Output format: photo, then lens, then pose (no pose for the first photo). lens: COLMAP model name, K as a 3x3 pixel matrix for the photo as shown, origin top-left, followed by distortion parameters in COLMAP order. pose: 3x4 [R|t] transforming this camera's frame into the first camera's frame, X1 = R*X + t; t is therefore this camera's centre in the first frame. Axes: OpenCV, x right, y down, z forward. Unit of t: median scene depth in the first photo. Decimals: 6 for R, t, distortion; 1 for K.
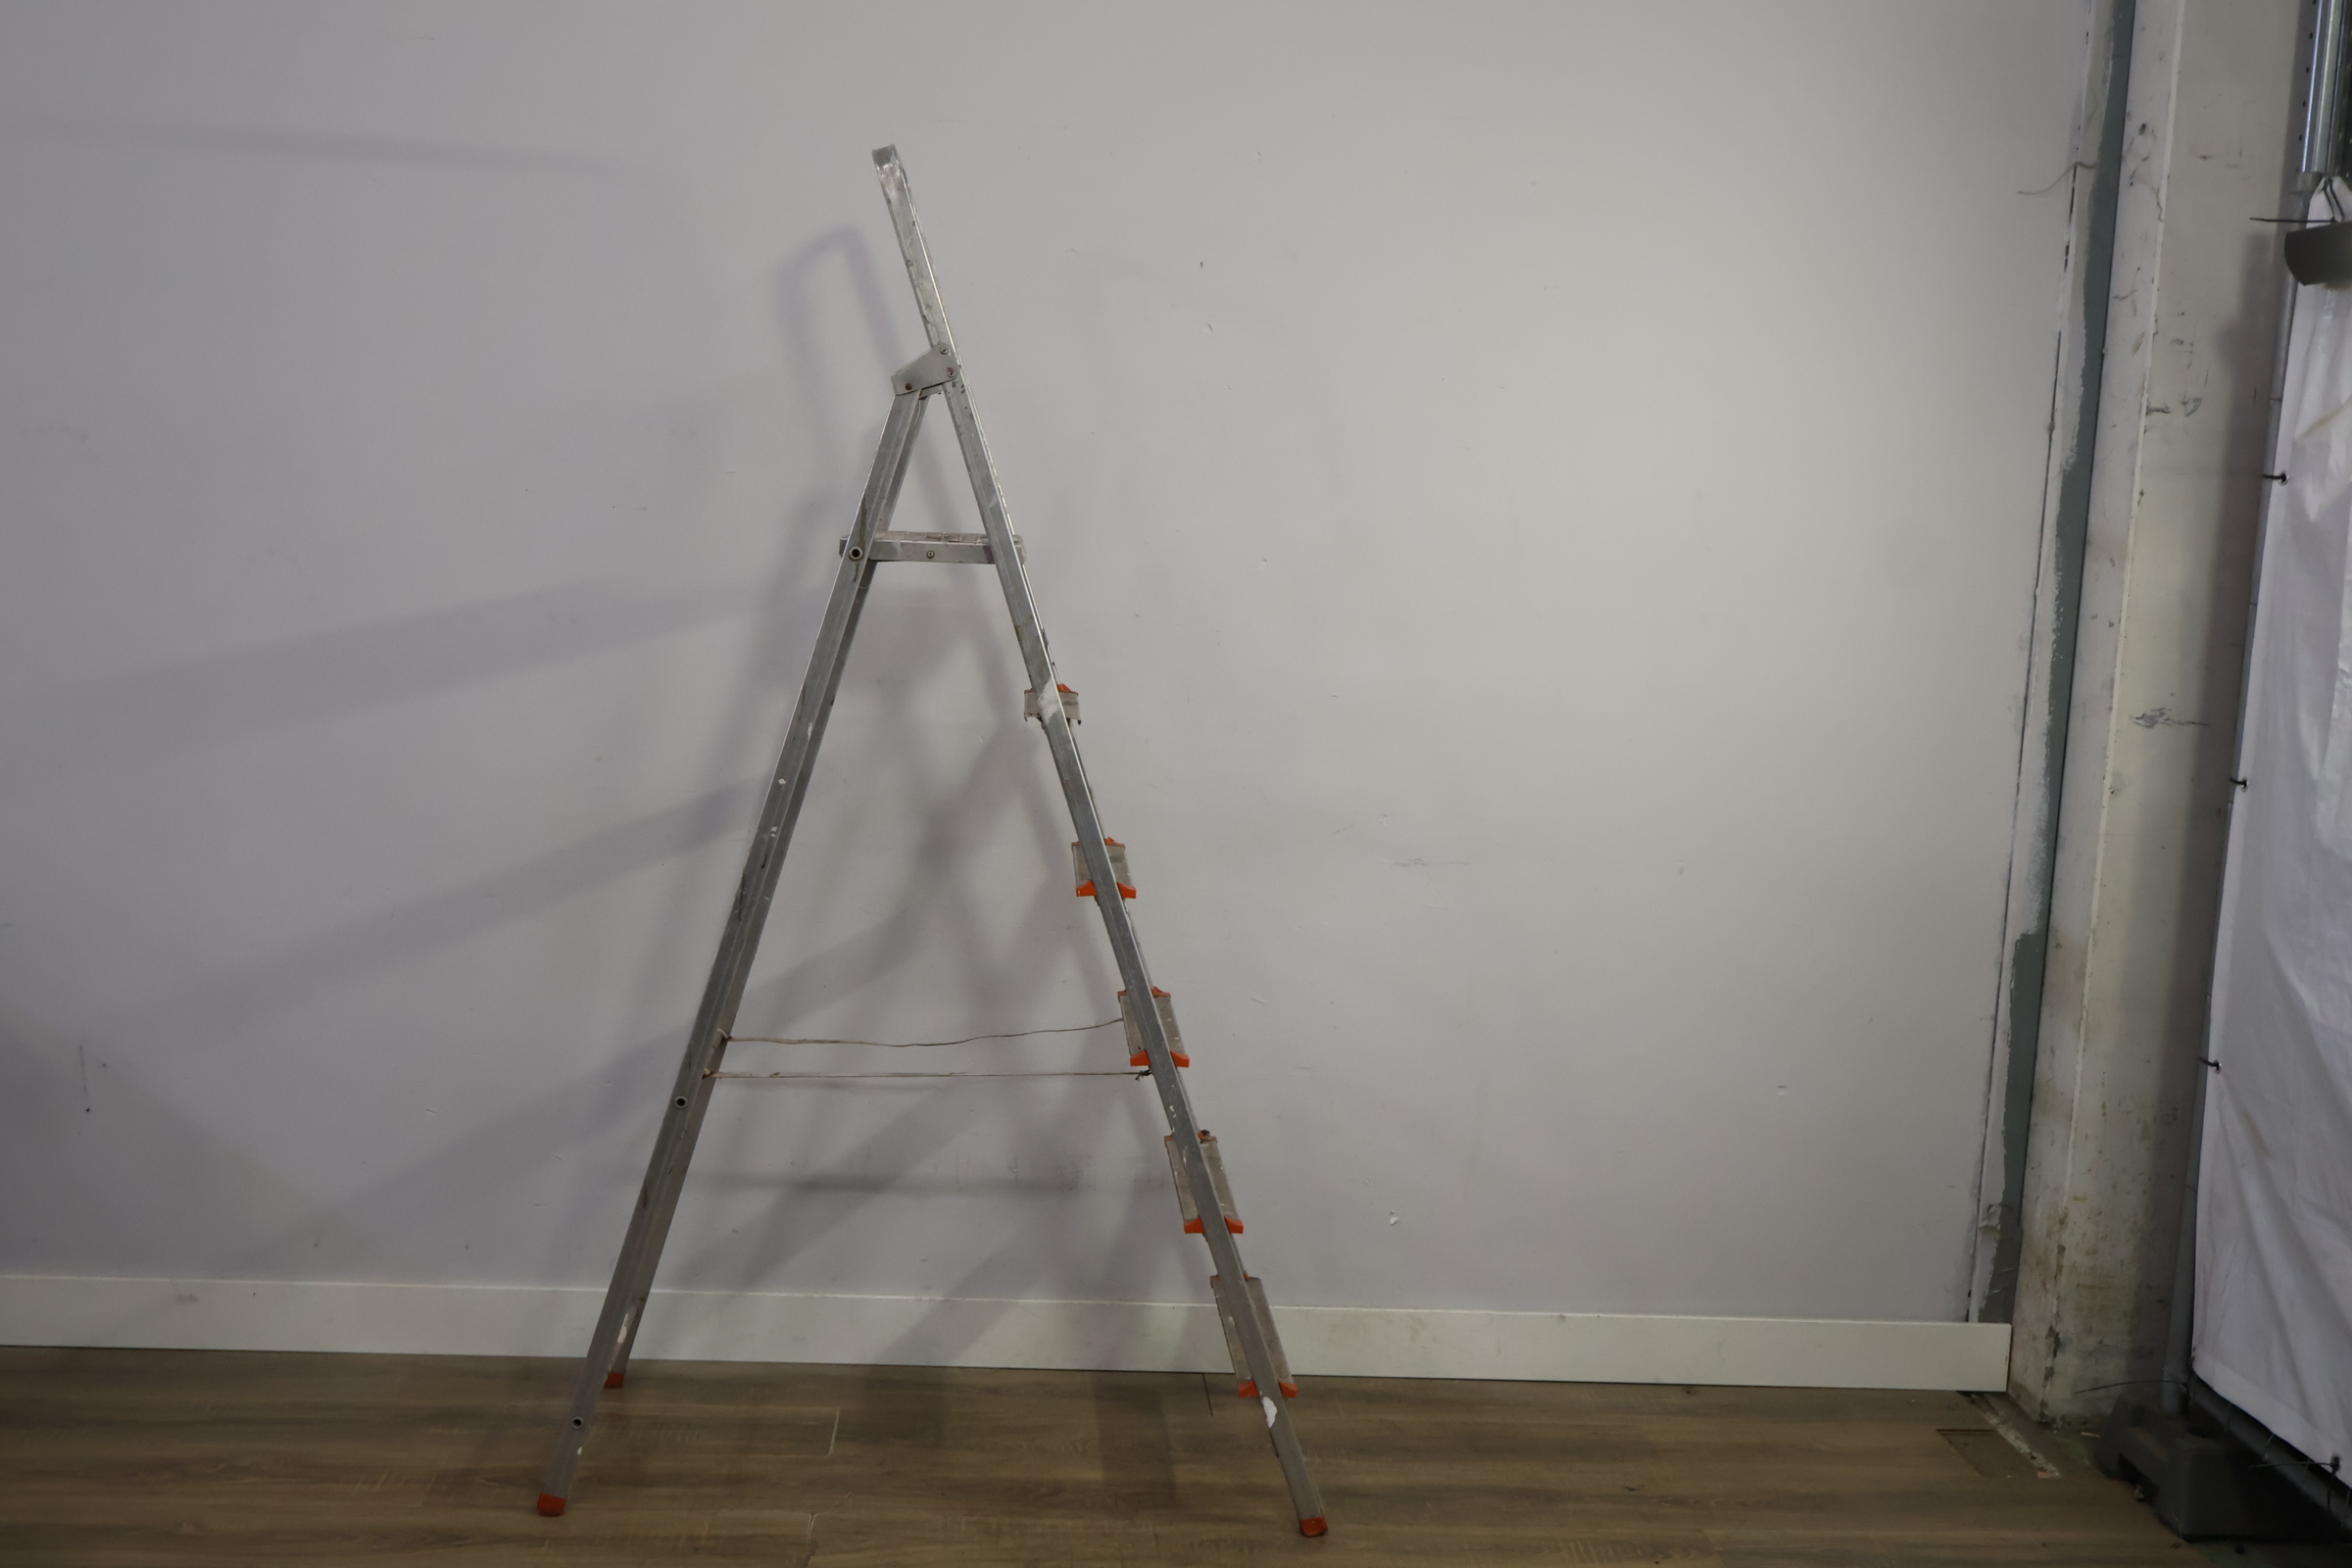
lens RADIAL K [[2483.8, 0, 1155.1], [0, 2483.8, 787.6], [0, 0, 1]] dist [-0.006664, 0.008268]
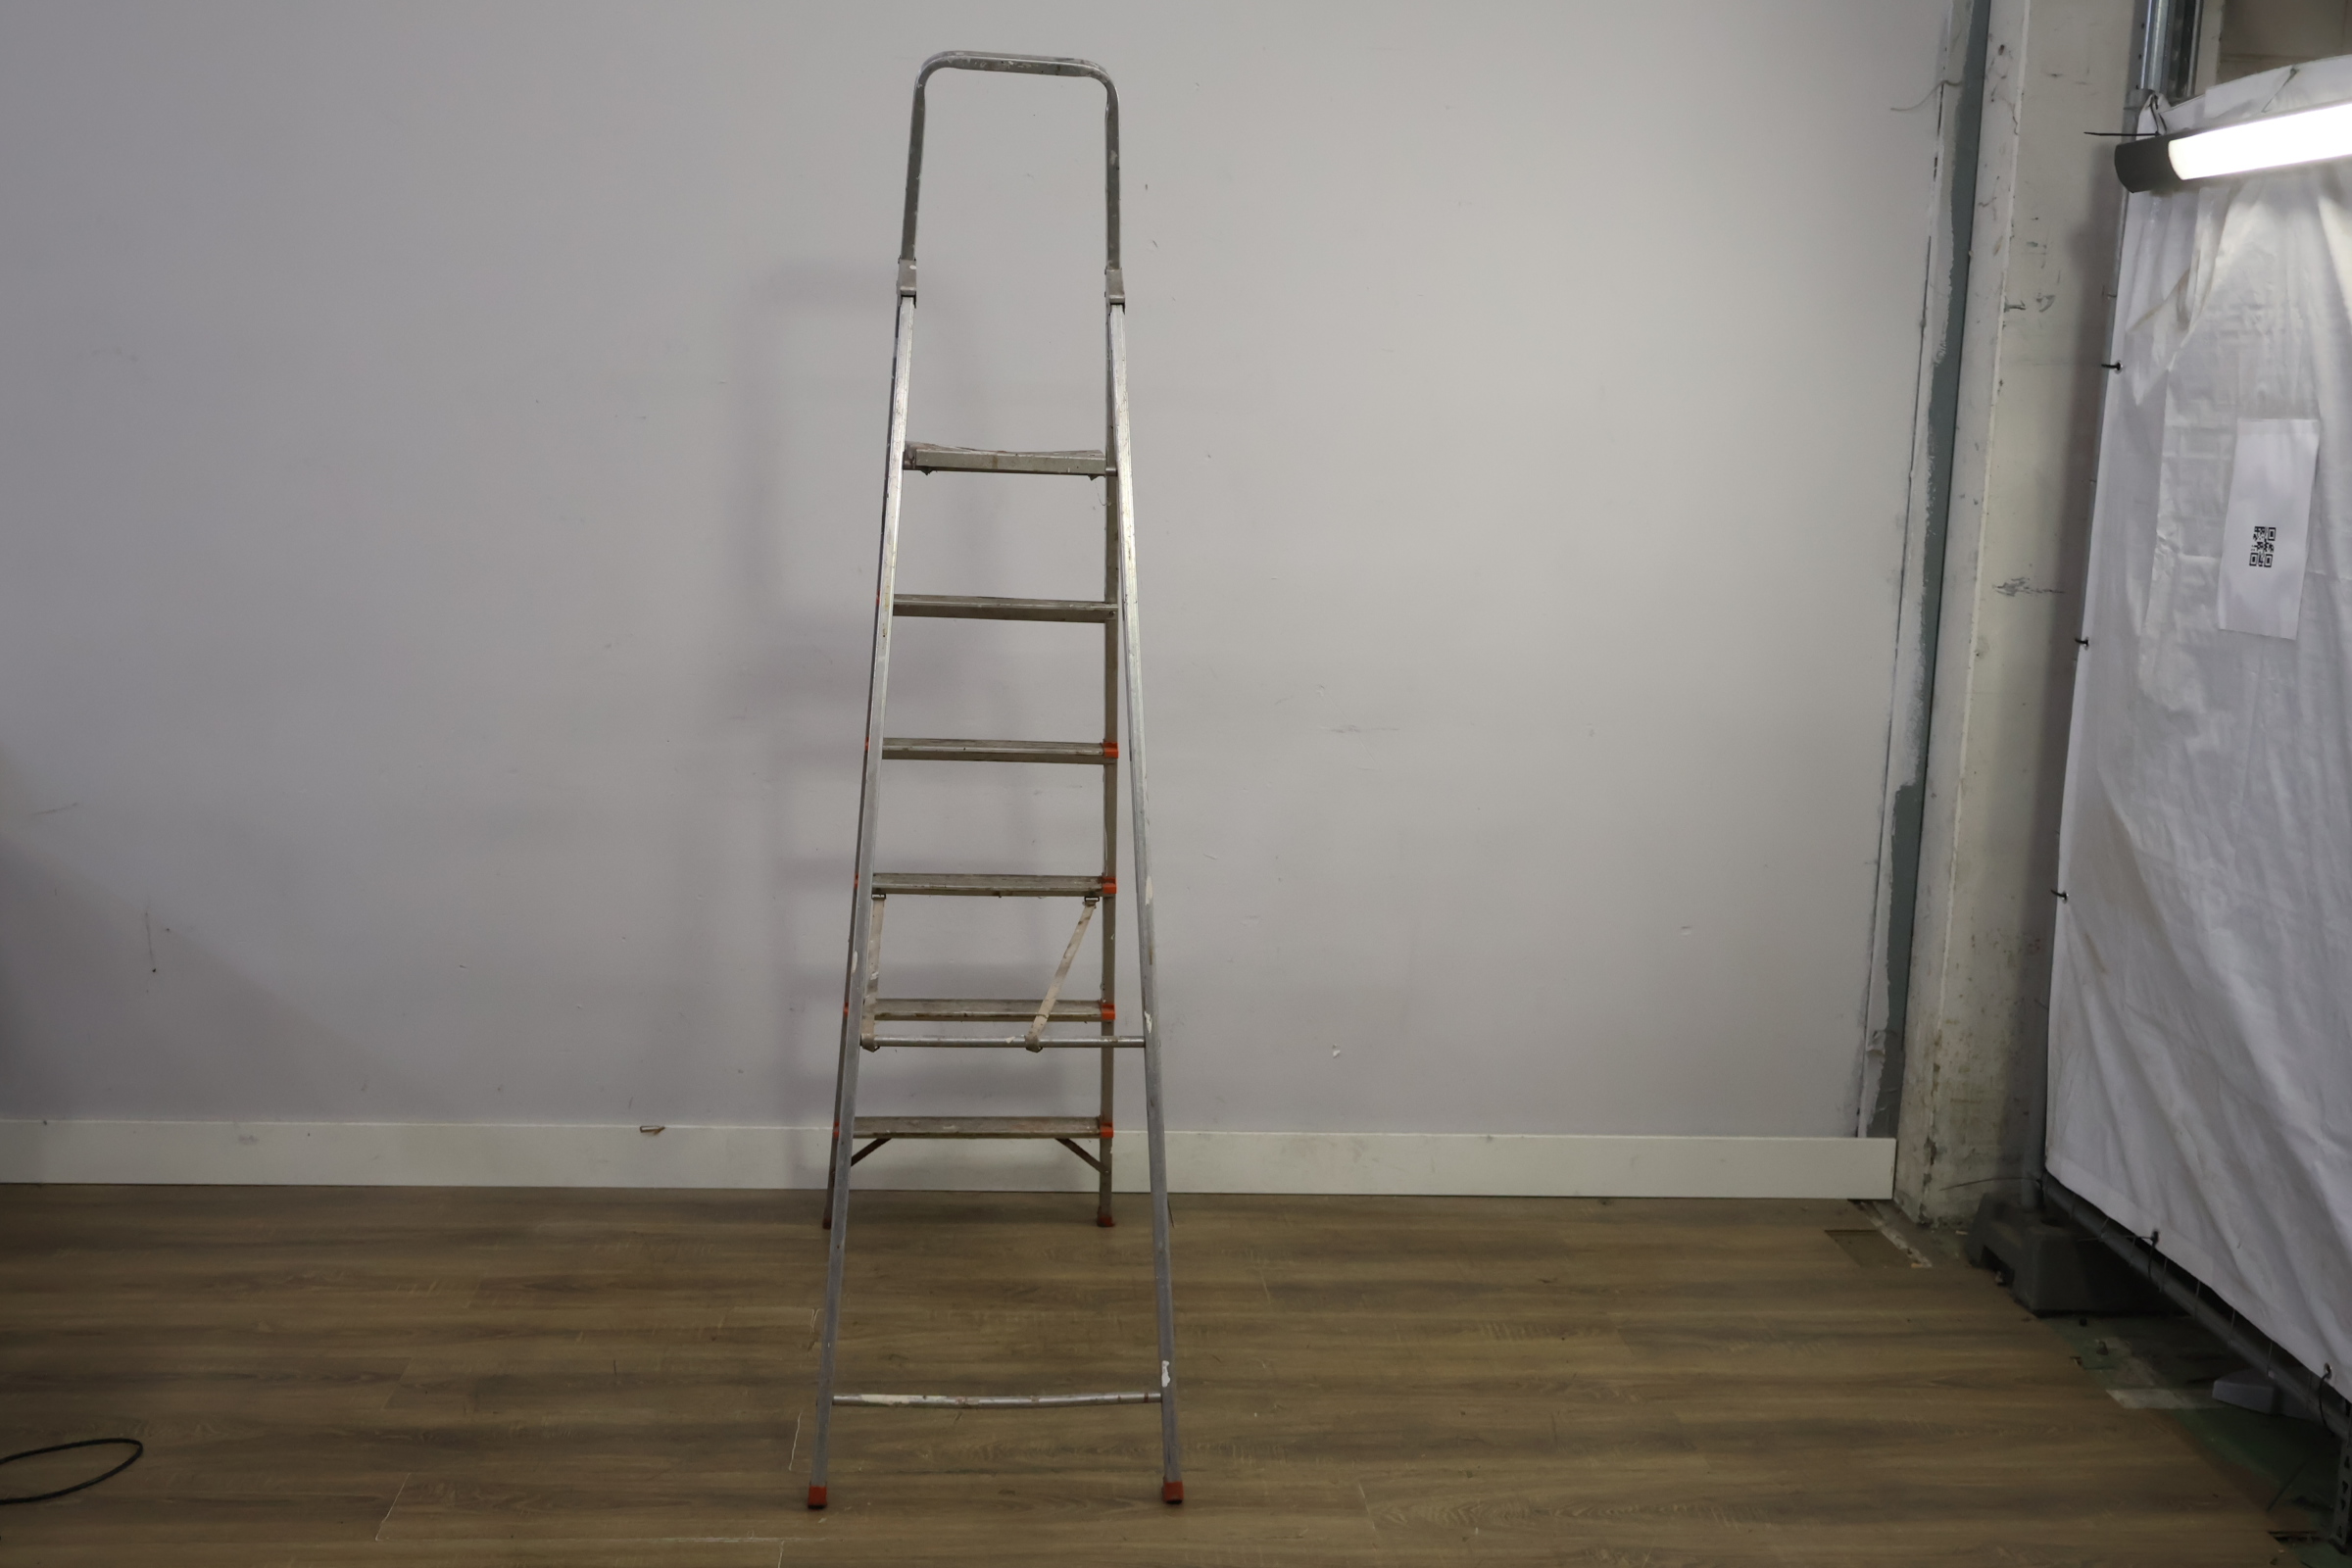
lens RADIAL K [[2482.2, 0, 1170.4], [0, 2482.2, 788.4], [0, 0, 1]] dist [-0.003078, 0.007726]
pose [[0.999856, -0.015722, 0.006322, 0.017595], [0.015480, 0.999211, 0.036588, 0.015449], [-0.006893, -0.036485, 0.999310, -0.106296]]
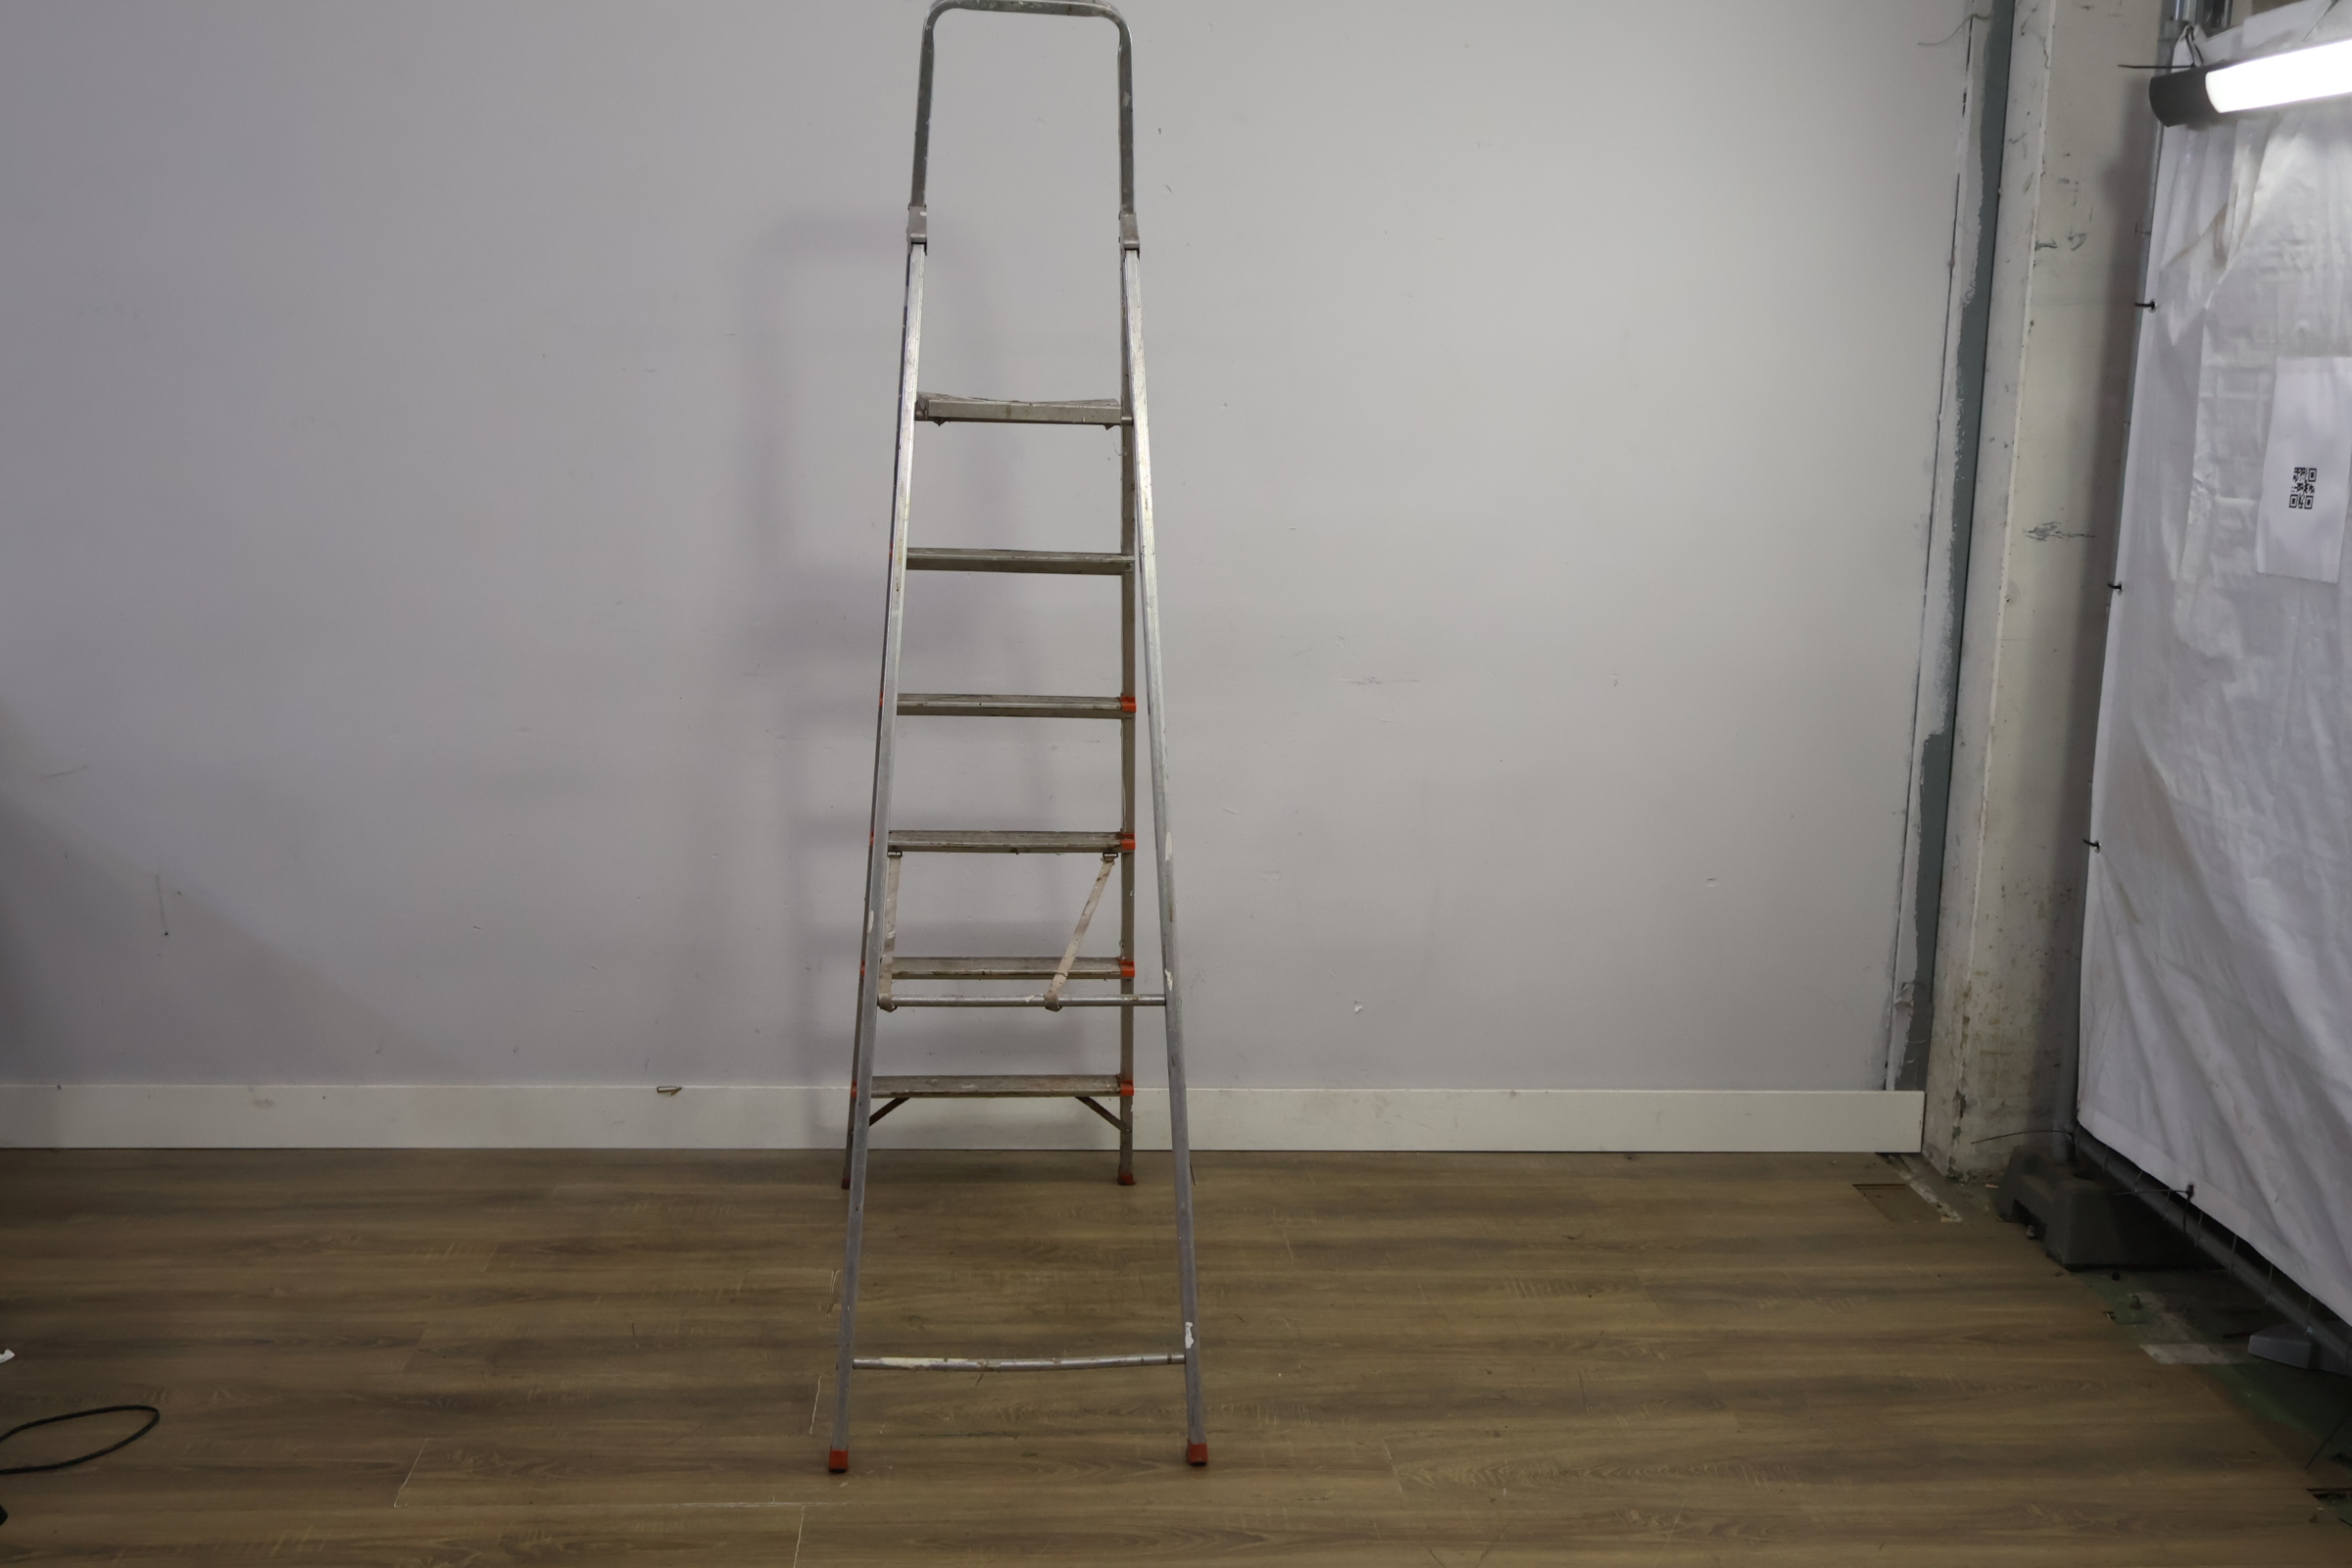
lens RADIAL K [[2481.3, 0, 1165.5], [0, 2481.3, 790.4], [0, 0, 1]] dist [0.001301, -0.007805]
pose [[0.999733, -0.022985, -0.002300, 0.016454], [0.023078, 0.998154, 0.056185, 0.015306], [0.001004, -0.056223, 0.998418, -0.093060]]
